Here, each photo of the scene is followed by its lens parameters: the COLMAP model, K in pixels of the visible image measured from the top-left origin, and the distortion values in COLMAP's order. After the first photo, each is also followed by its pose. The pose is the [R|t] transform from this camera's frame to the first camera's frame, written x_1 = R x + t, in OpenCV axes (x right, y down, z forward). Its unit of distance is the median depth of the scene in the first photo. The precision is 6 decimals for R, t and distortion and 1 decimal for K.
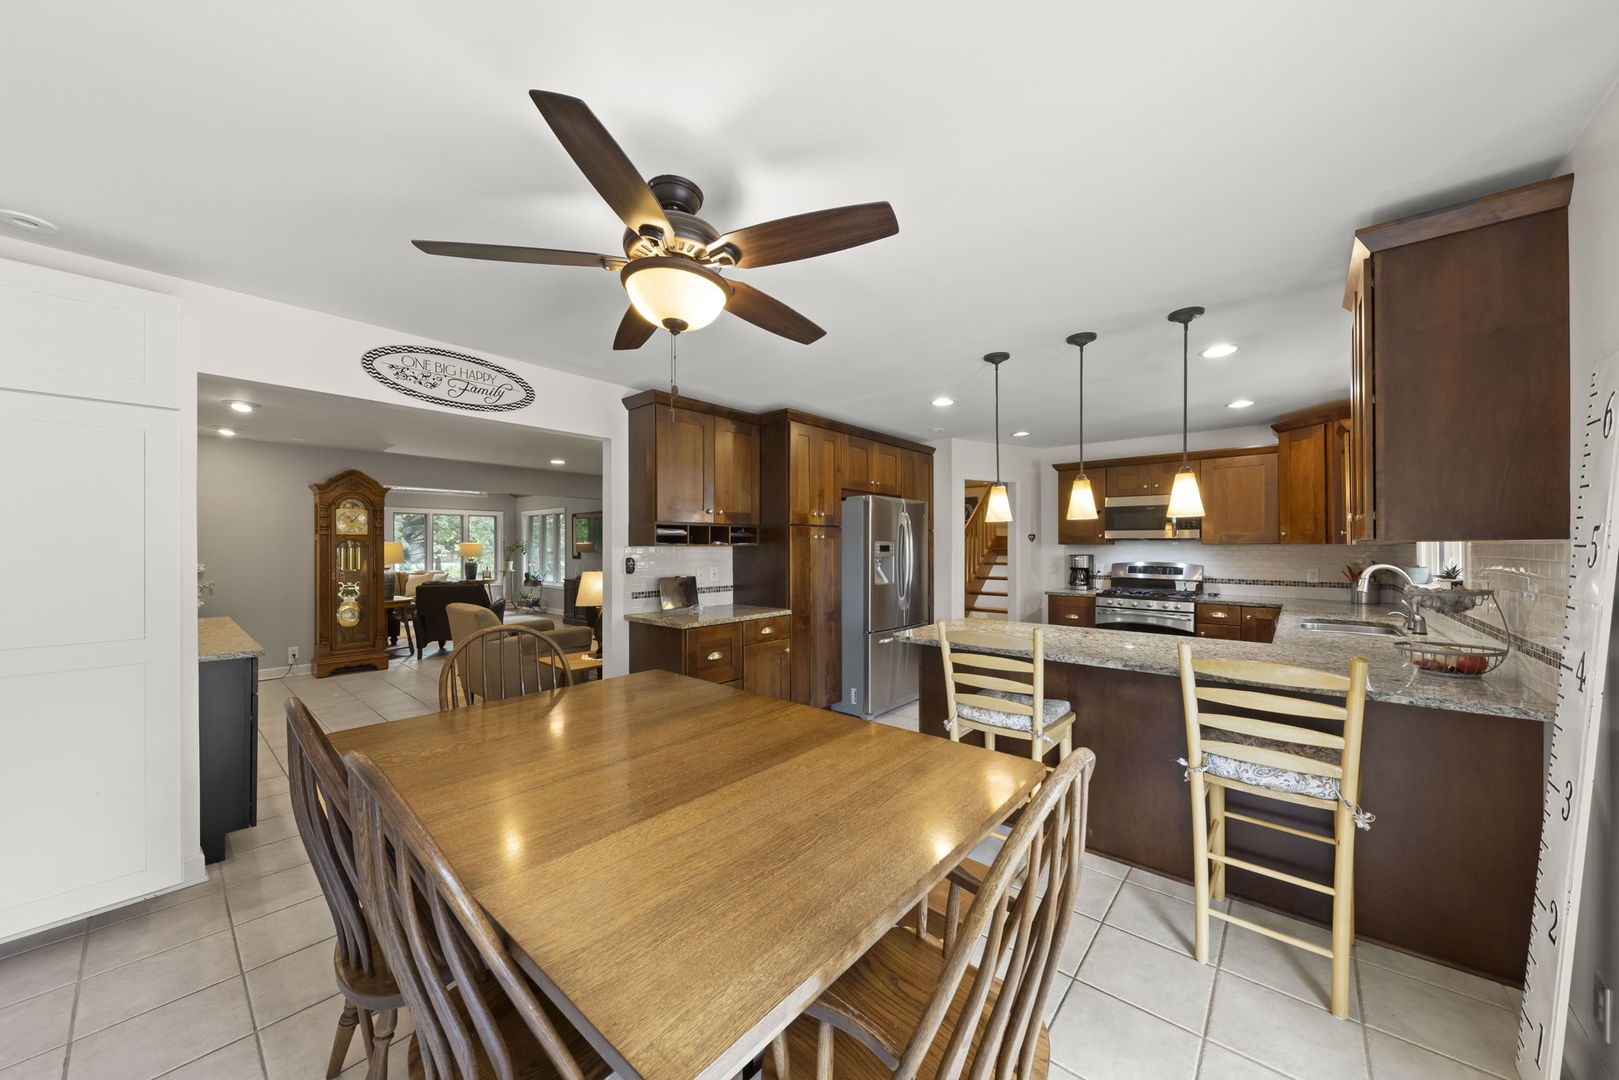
lens RADIAL K [[558.8, 0, 817.3], [0, 558.8, 551.2], [0, 0, 1]] dist [0.007521, -0.004834]
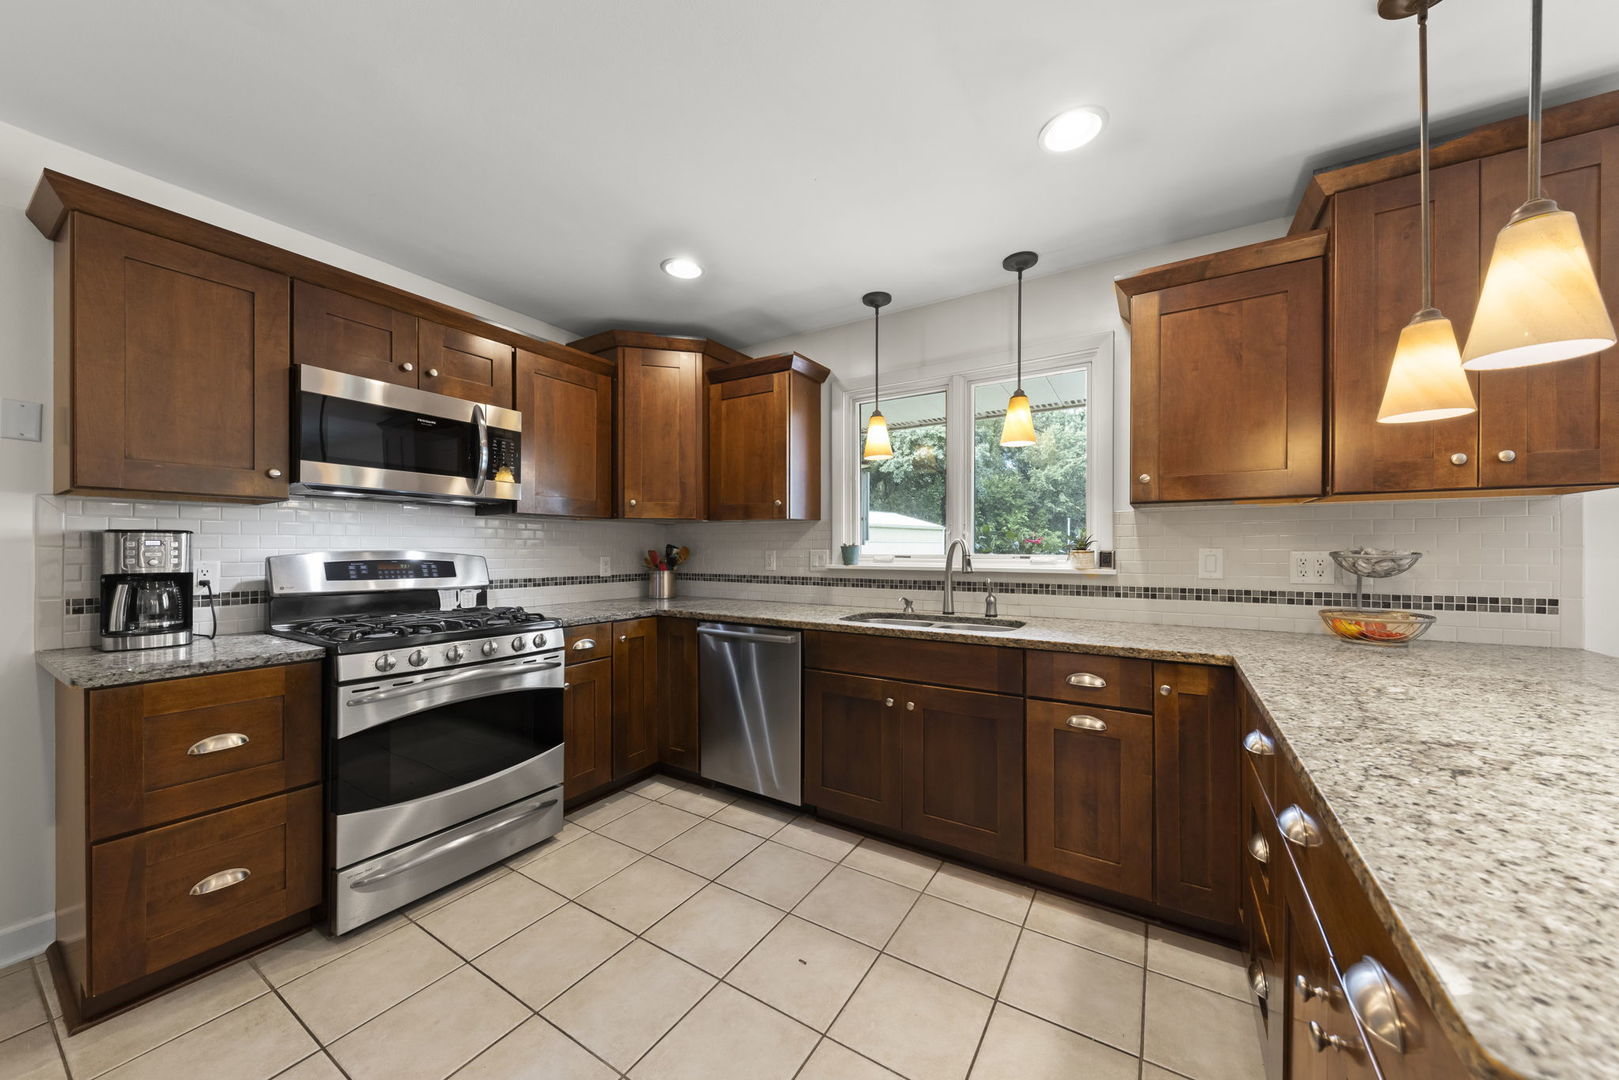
lens RADIAL K [[558.8, 0, 817.3], [0, 558.8, 551.2], [0, 0, 1]] dist [0.007521, -0.004834]
pose [[-0.151059, -0.003852, 0.988517, 0.159956], [0.006894, 0.999964, 0.004950, 0.024657], [-0.988501, 0.007563, -0.151027, 0.925108]]
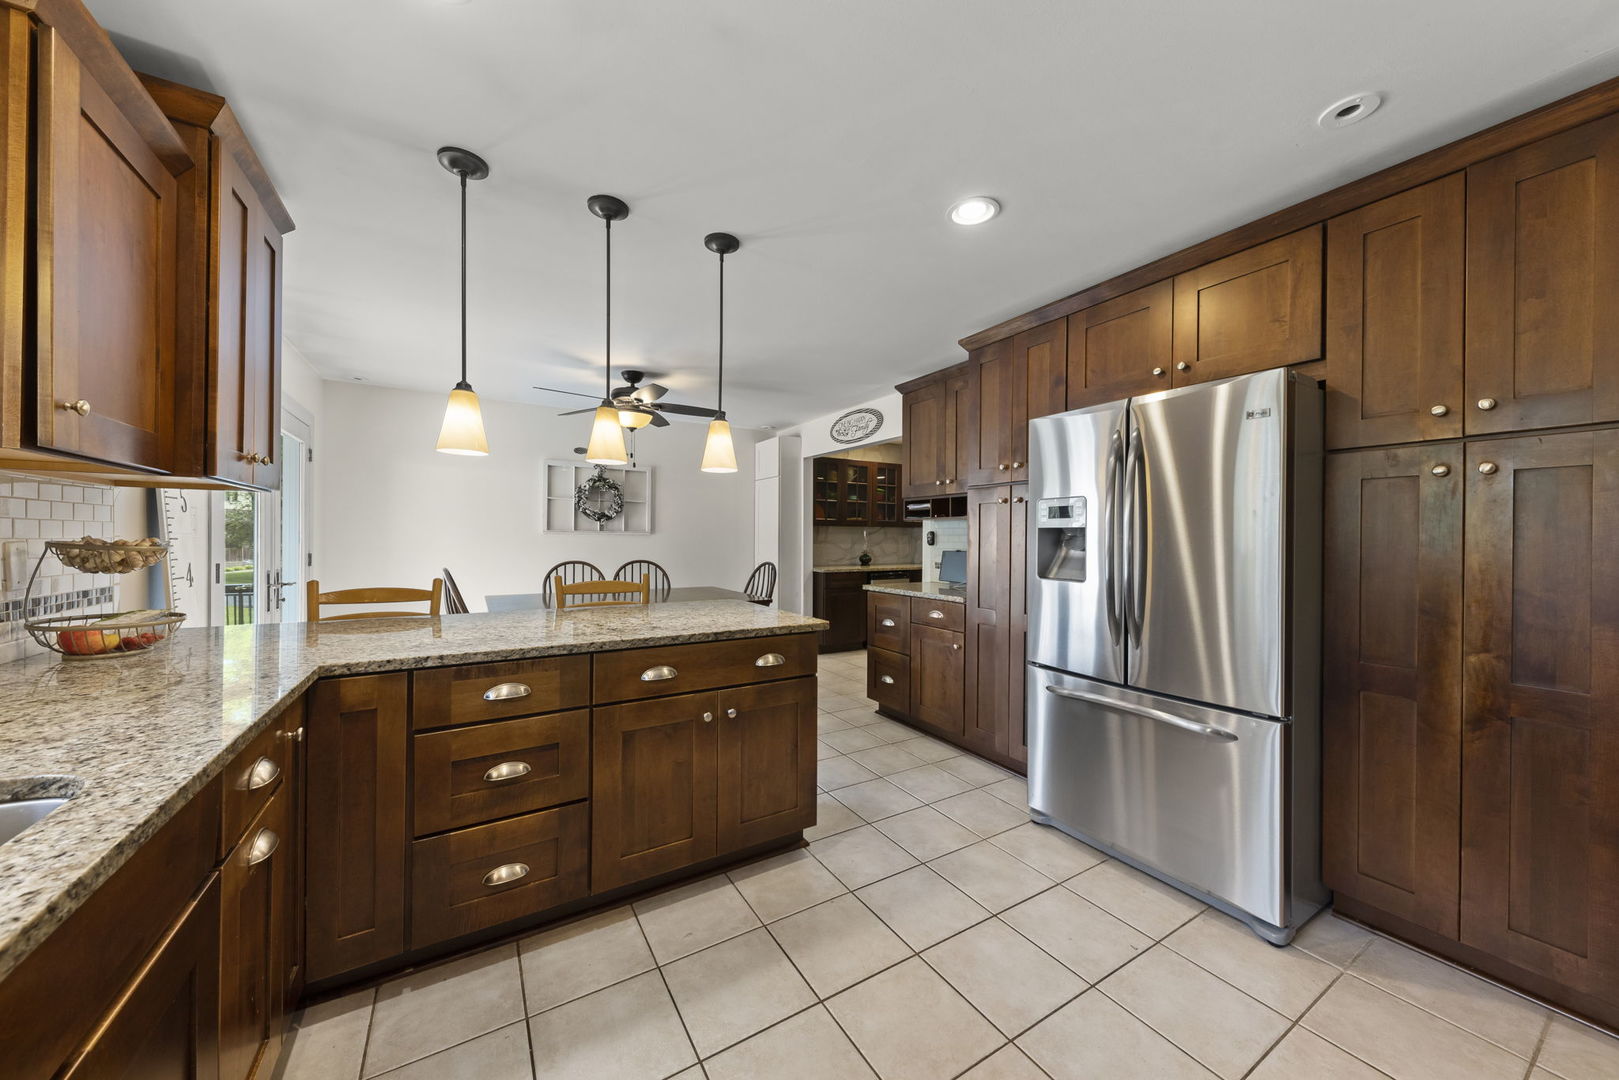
lens RADIAL K [[554.2, 0, 809.5], [0, 554.2, 540.0], [0, 0, 1]] dist [0.001538, 0.000068]
pose [[-0.310606, 0.003542, -0.950532, 0.696892], [-0.011865, 0.999901, 0.007603, 0.020836], [0.950465, 0.013640, -0.310533, 0.964056]]
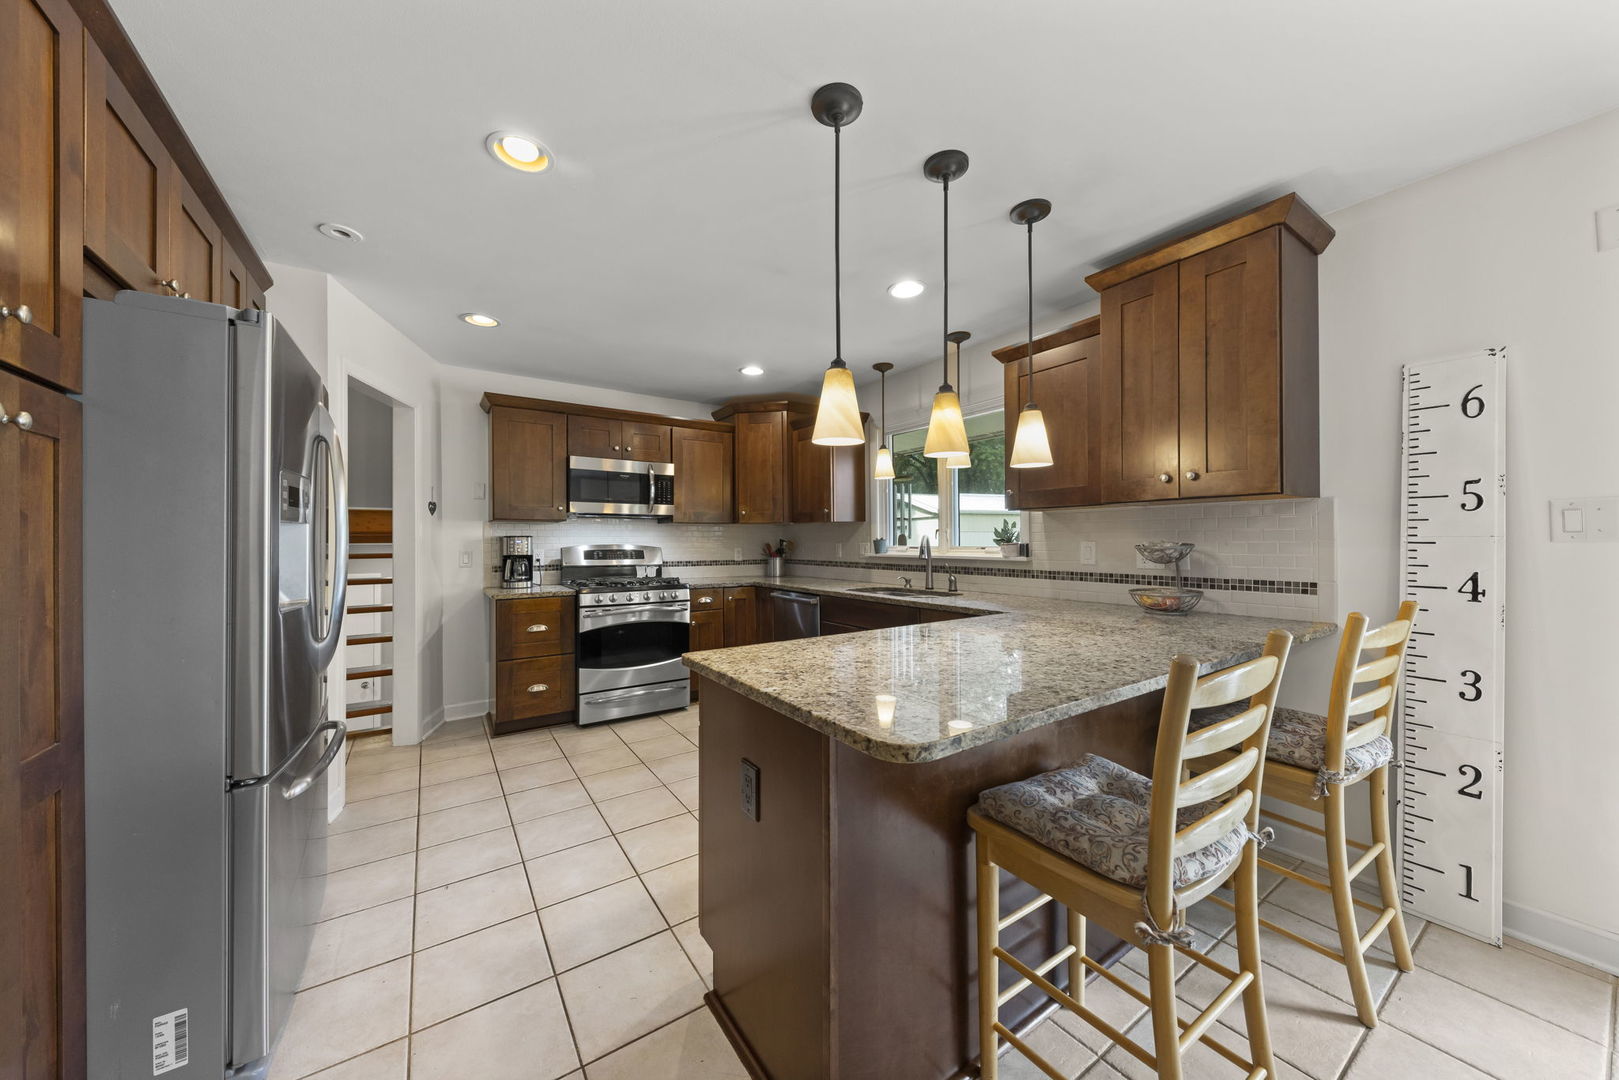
lens RADIAL K [[554.2, 0, 809.5], [0, 554.2, 540.0], [0, 0, 1]] dist [0.001538, 0.000068]
pose [[0.267171, -0.000477, 0.963649, -0.110003], [0.012387, 0.999919, -0.002939, 0.023207], [-0.963569, 0.012722, 0.267155, 0.643895]]
